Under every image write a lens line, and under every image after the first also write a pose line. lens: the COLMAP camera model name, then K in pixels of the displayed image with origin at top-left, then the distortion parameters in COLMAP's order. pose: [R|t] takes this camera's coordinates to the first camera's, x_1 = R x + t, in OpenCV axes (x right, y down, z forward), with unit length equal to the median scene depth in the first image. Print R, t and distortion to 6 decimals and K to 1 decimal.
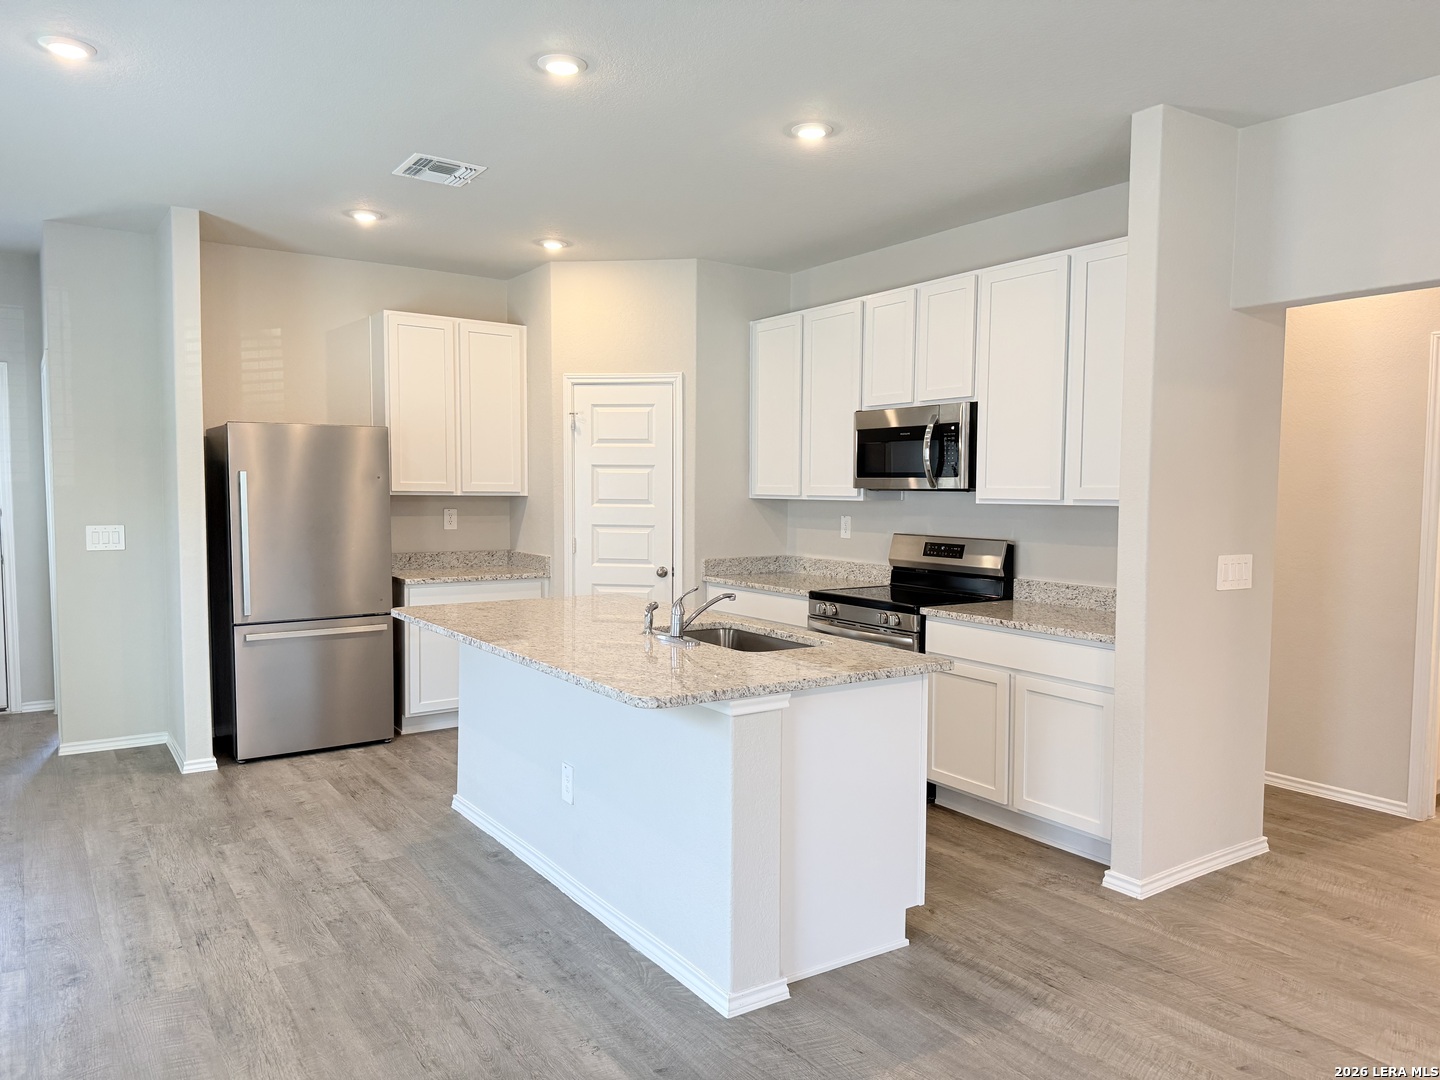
lens RADIAL K [[994.6, 0, 712.4], [0, 994.6, 545.7], [0, 0, 1]] dist [0.109294, -0.152280]
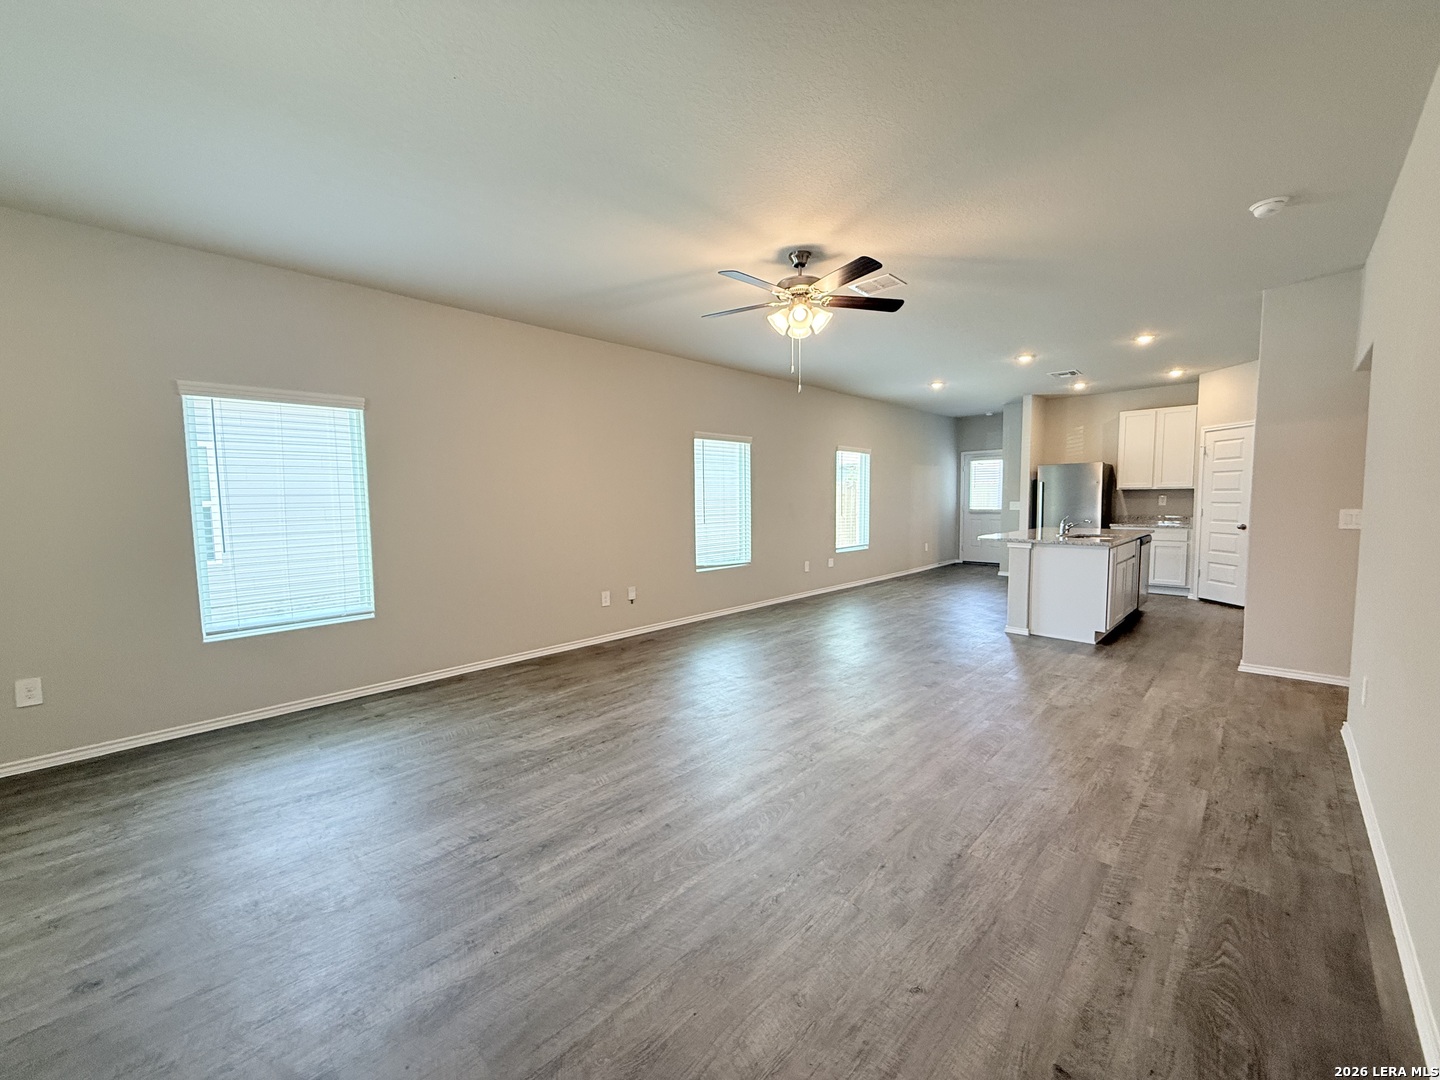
lens RADIAL K [[570.9, 0, 712.9], [0, 570.9, 540.7], [0, 0, 1]] dist [0.001218, 0.000129]
pose [[0.189061, 0.063904, -0.979884, 0.903080], [-0.046883, 0.997330, 0.055996, 0.043295], [0.980846, 0.035353, 0.191552, -0.210849]]
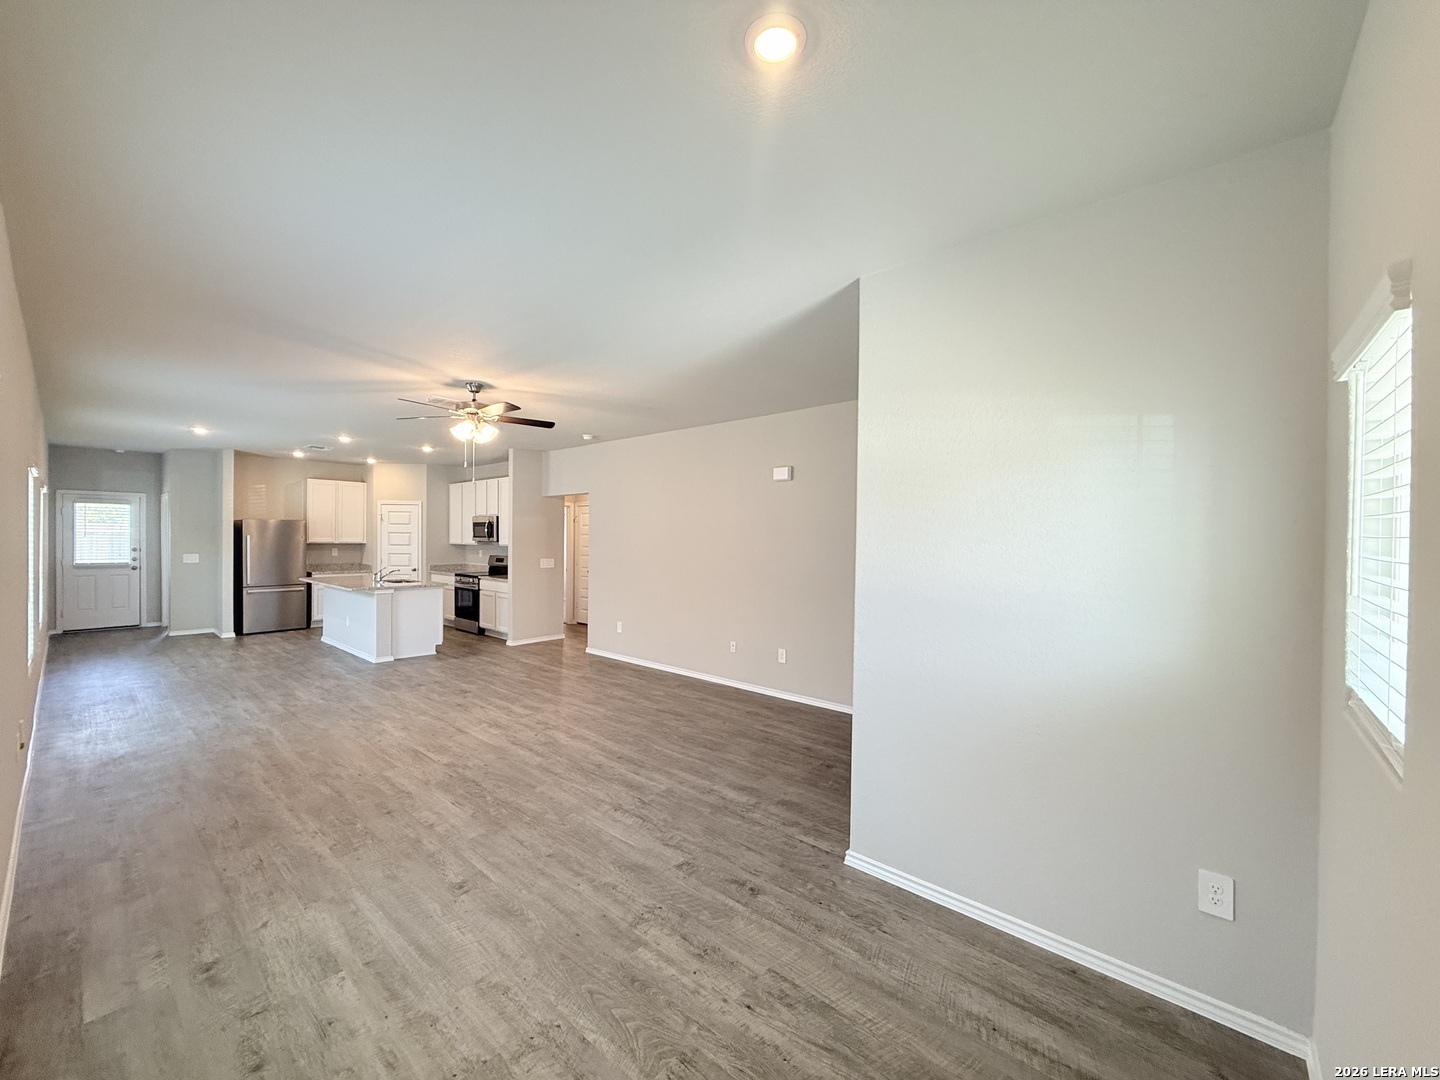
lens RADIAL K [[570.9, 0, 712.9], [0, 570.9, 540.7], [0, 0, 1]] dist [0.001218, 0.000129]
pose [[0.970134, 0.001200, 0.242566, 0.429398], [0.011901, 0.998548, -0.052534, 0.044365], [-0.242277, 0.053852, 0.968711, -0.907721]]
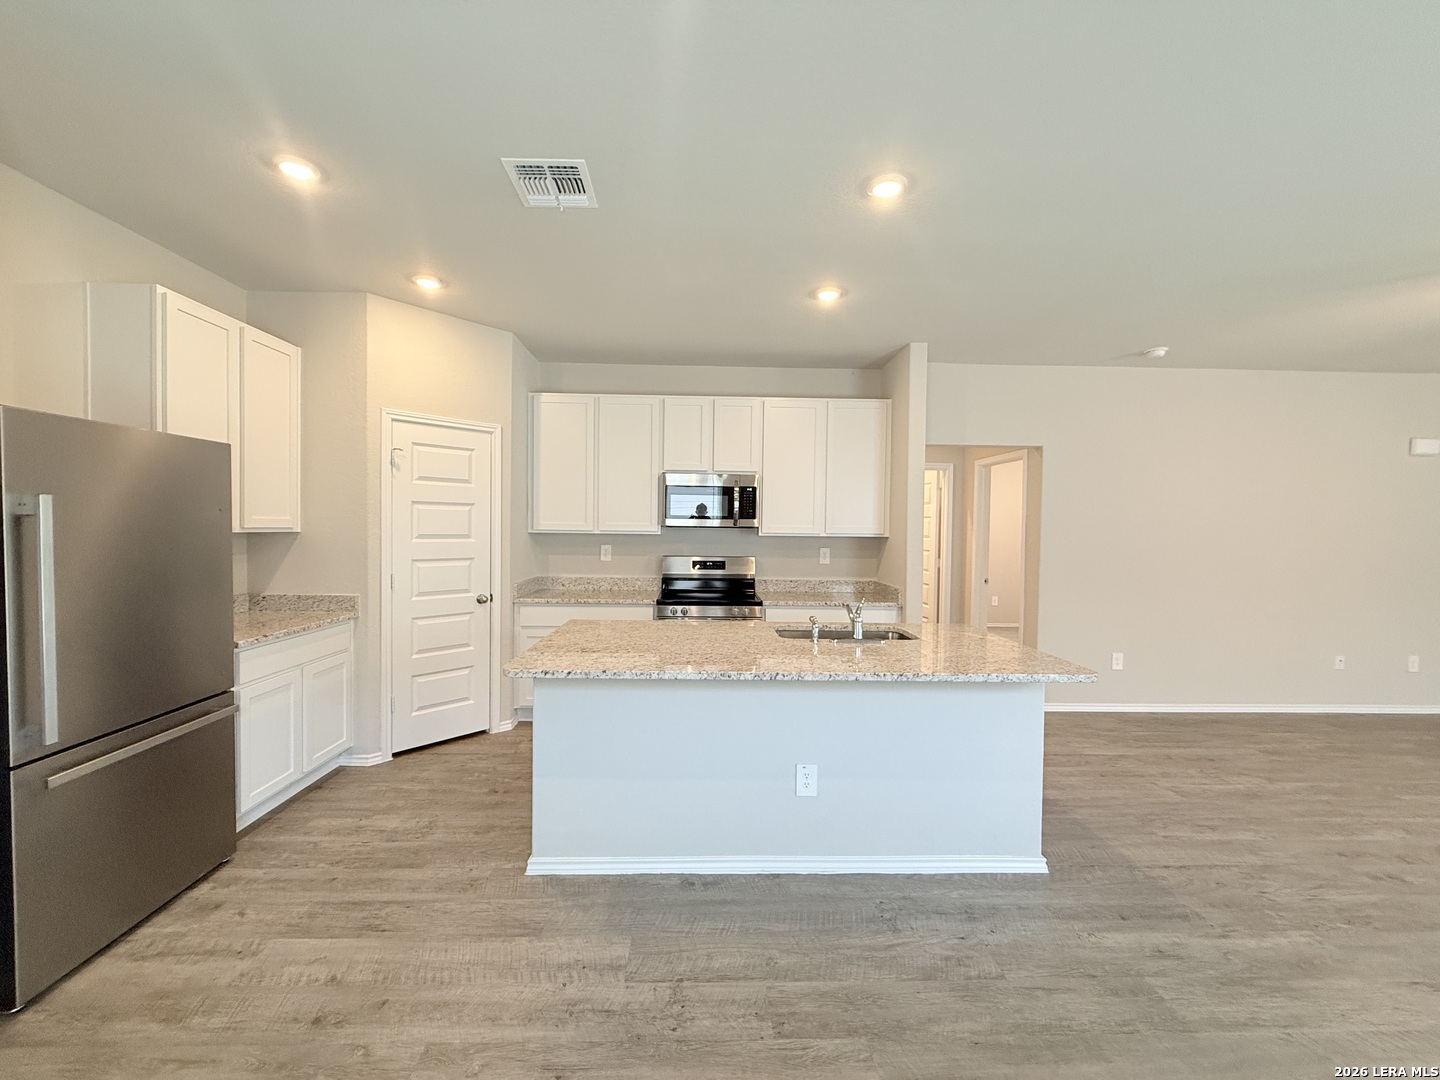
lens RADIAL K [[563.6, 0, 713.5], [0, 563.6, 549.3], [0, 0, 1]] dist [0.000959, -0.000029]
pose [[0.543954, -0.031746, 0.838514, -0.486326], [0.040979, 0.999097, 0.011242, -0.028518], [-0.838114, 0.028247, 0.544764, 0.472811]]
